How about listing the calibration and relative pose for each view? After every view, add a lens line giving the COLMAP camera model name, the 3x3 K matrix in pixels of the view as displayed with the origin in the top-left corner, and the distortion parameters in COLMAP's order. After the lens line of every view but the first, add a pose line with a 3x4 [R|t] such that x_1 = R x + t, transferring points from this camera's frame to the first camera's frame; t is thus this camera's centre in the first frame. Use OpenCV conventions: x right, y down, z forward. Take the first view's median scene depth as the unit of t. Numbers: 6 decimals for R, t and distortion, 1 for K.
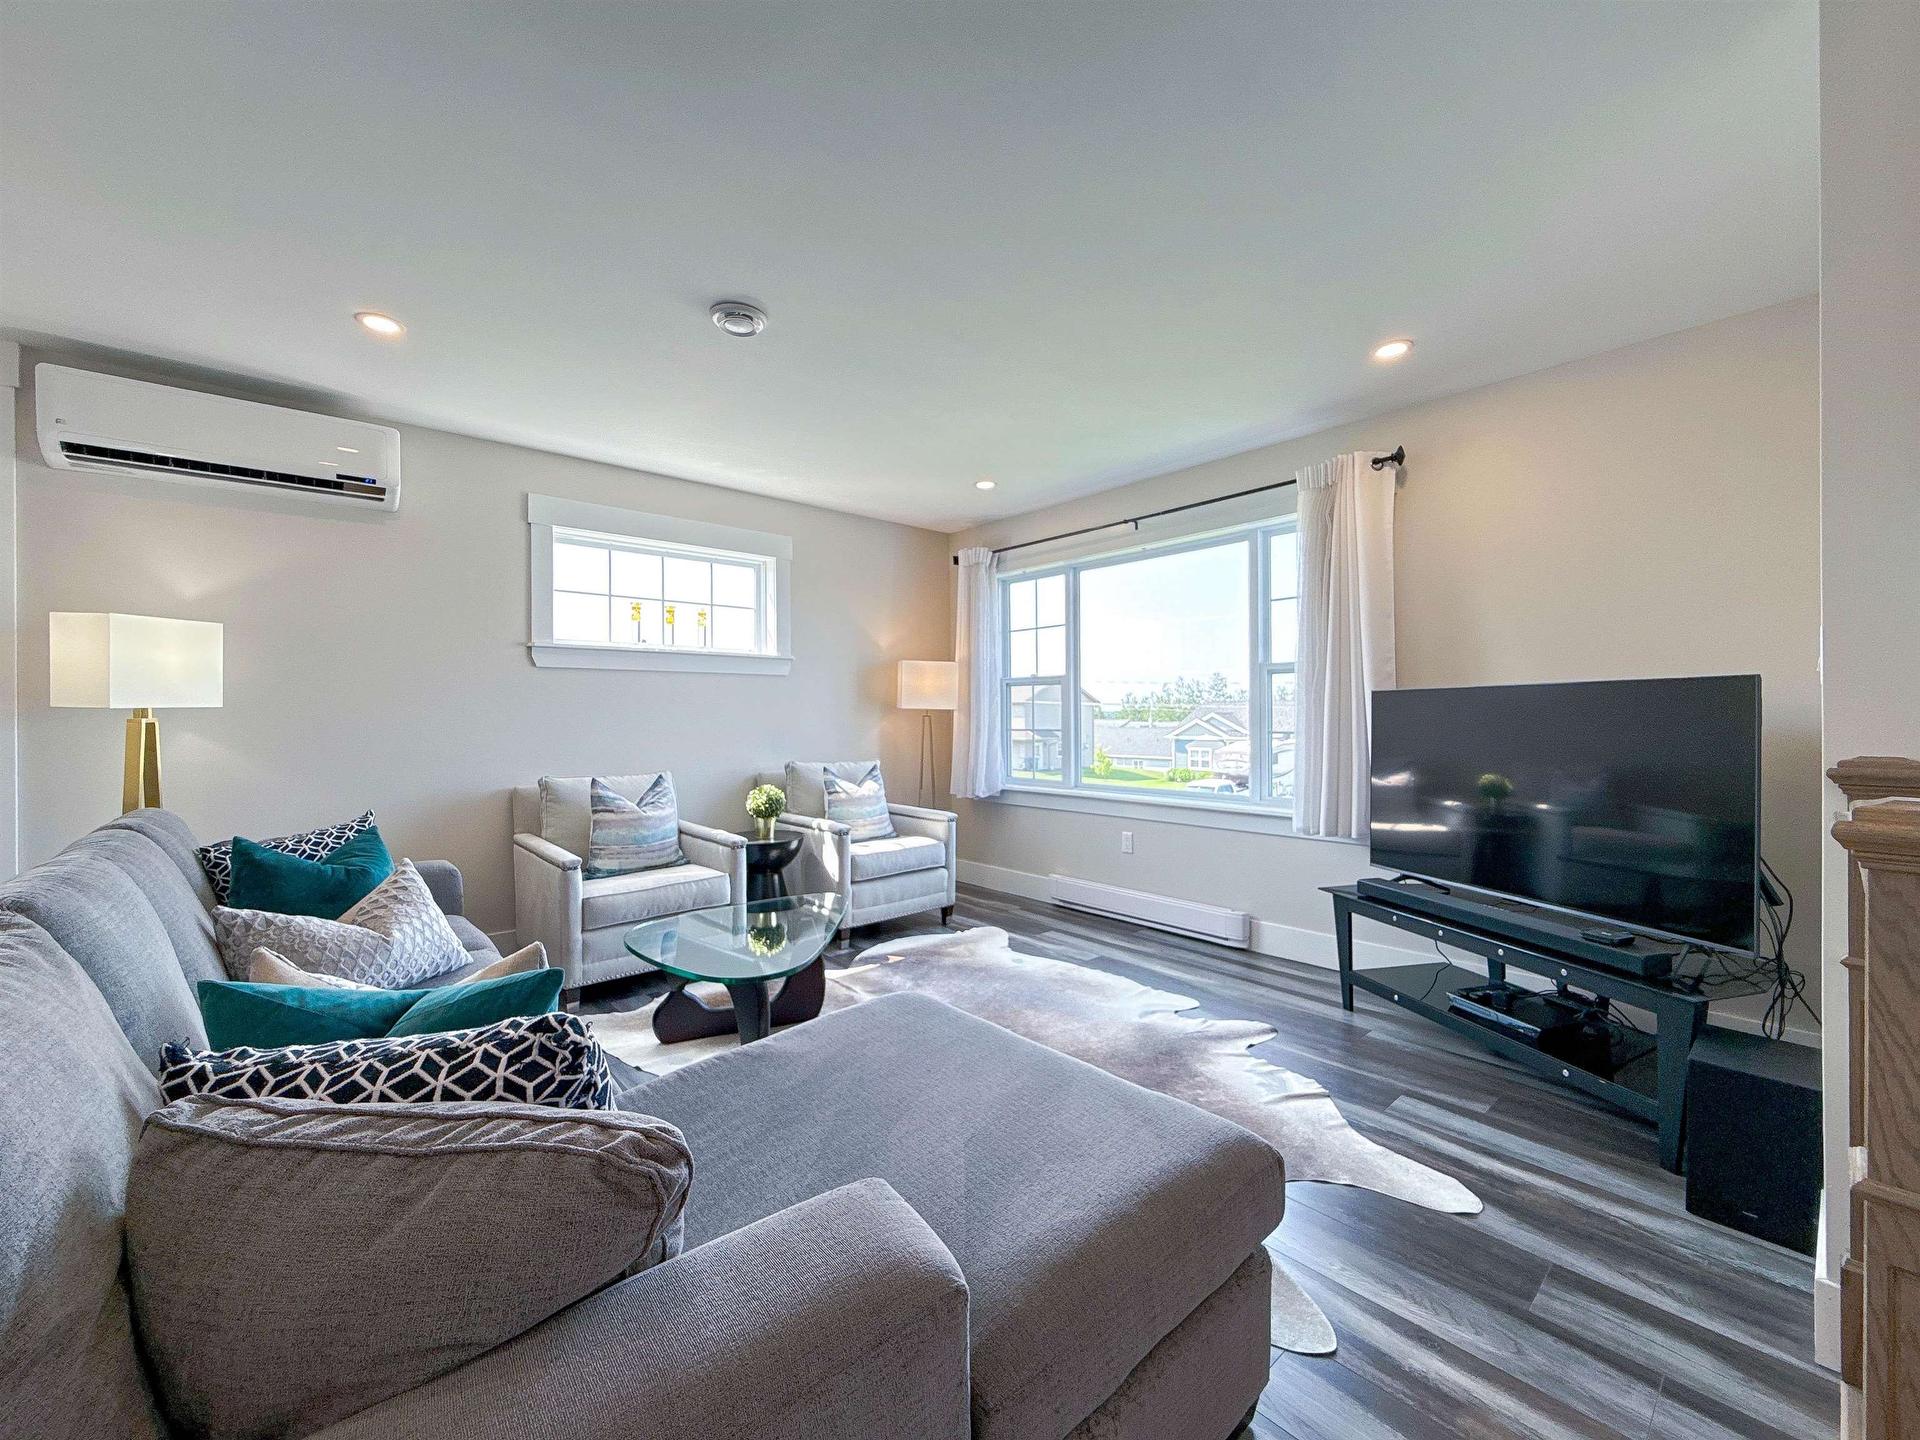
lens RADIAL K [[773.8, 0, 957.5], [0, 773.8, 717.3], [0, 0, 1]] dist [-0.000005, 0.000133]
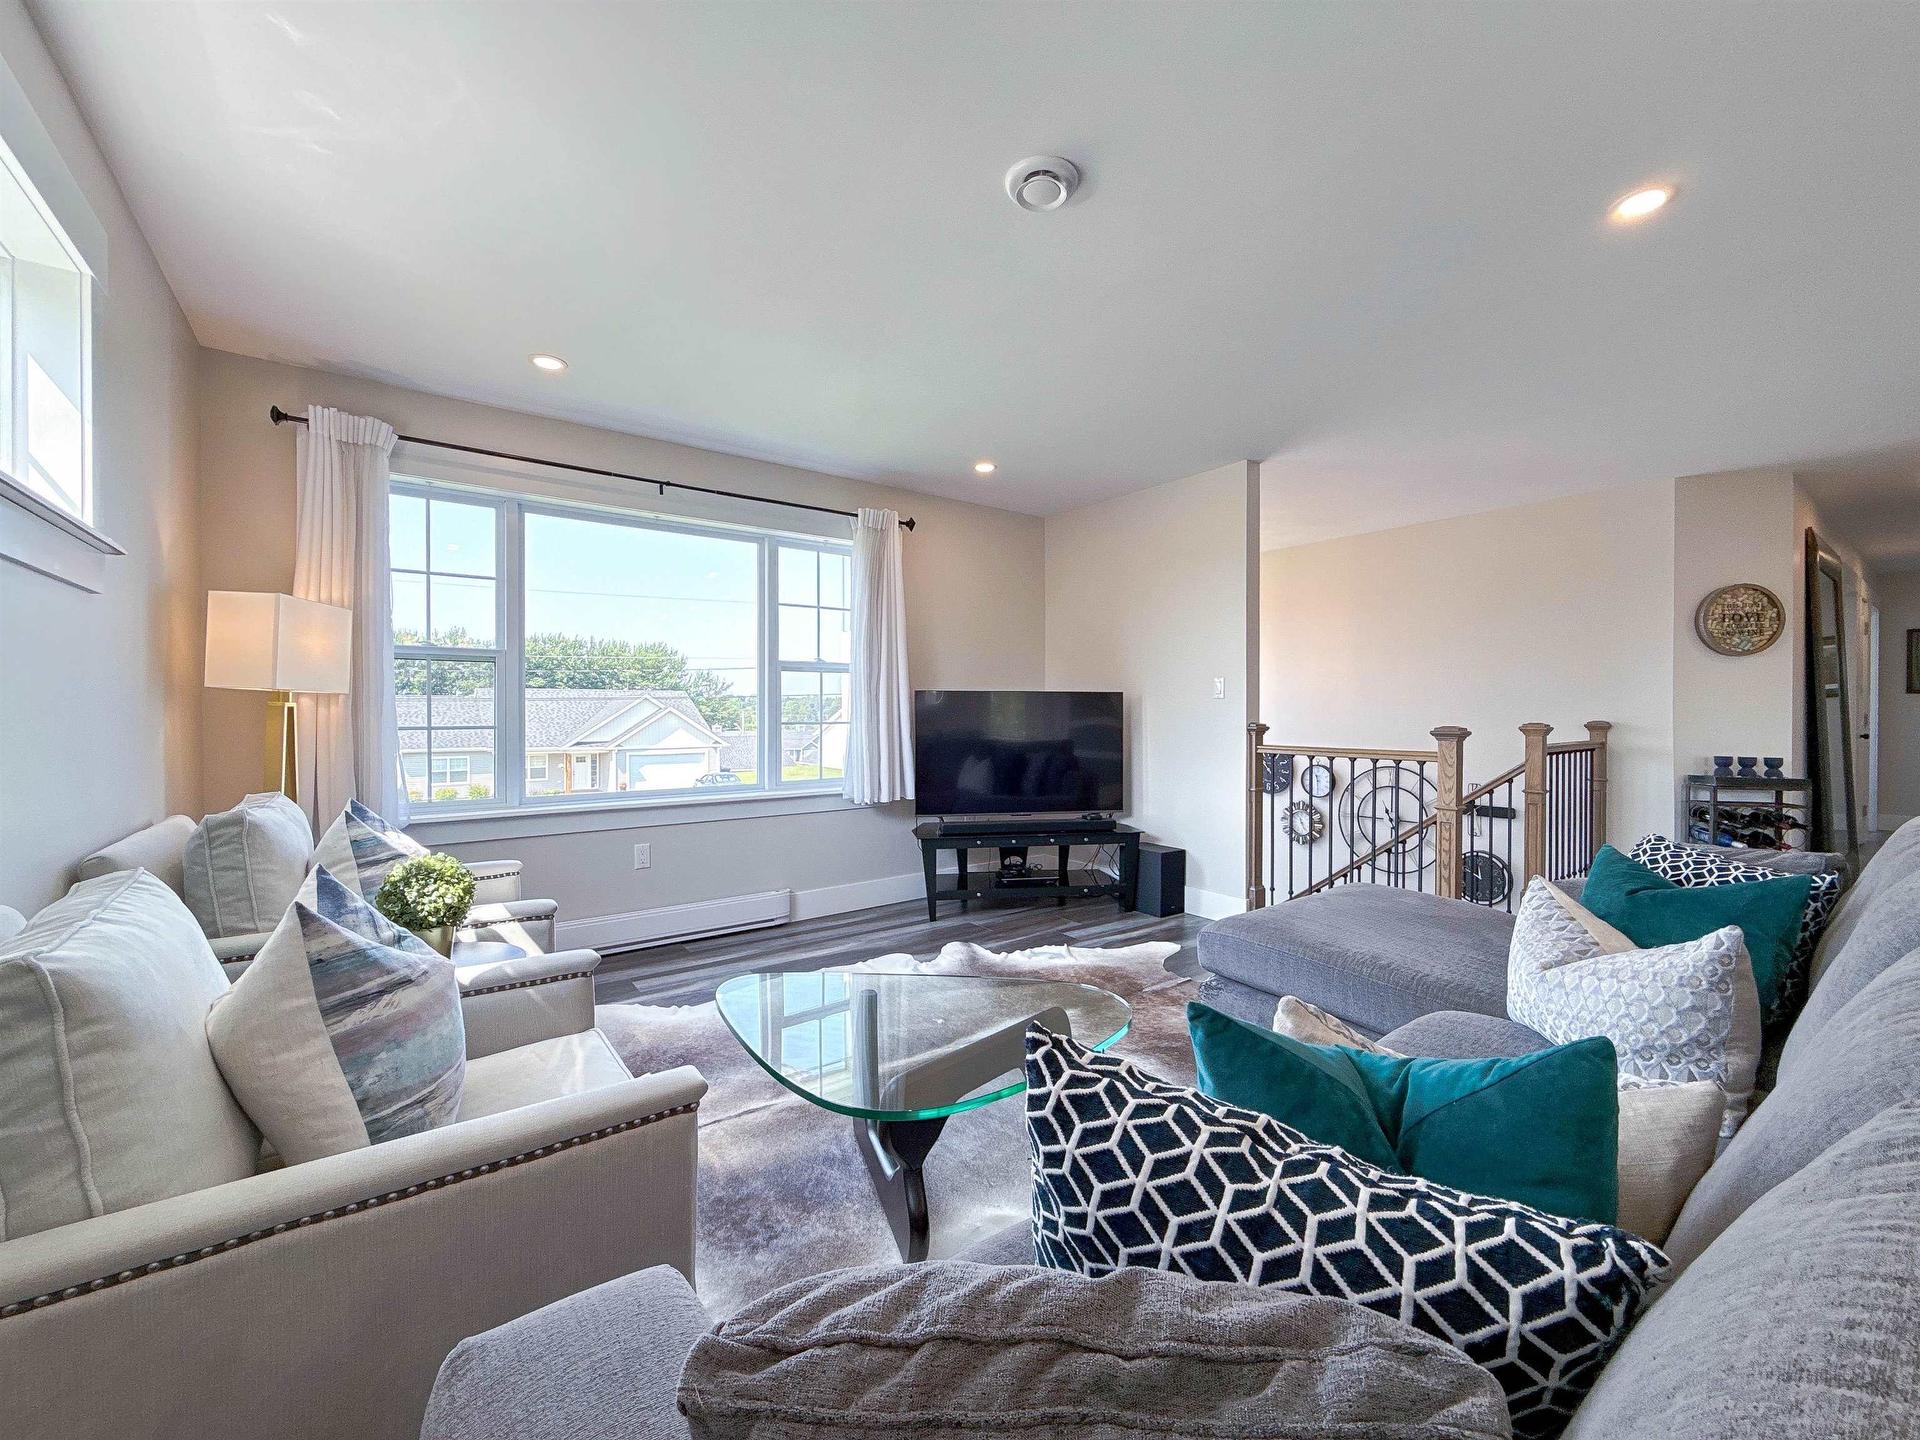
lens RADIAL K [[773.8, 0, 958.3], [0, 773.8, 716.7], [0, 0, 1]] dist [-0.000005, 0.000133]
pose [[0.082266, -0.000213, 0.996610, -0.711961], [0.001920, 0.999998, 0.000056, 0.010352], [-0.996609, 0.001909, 0.082267, 0.689341]]
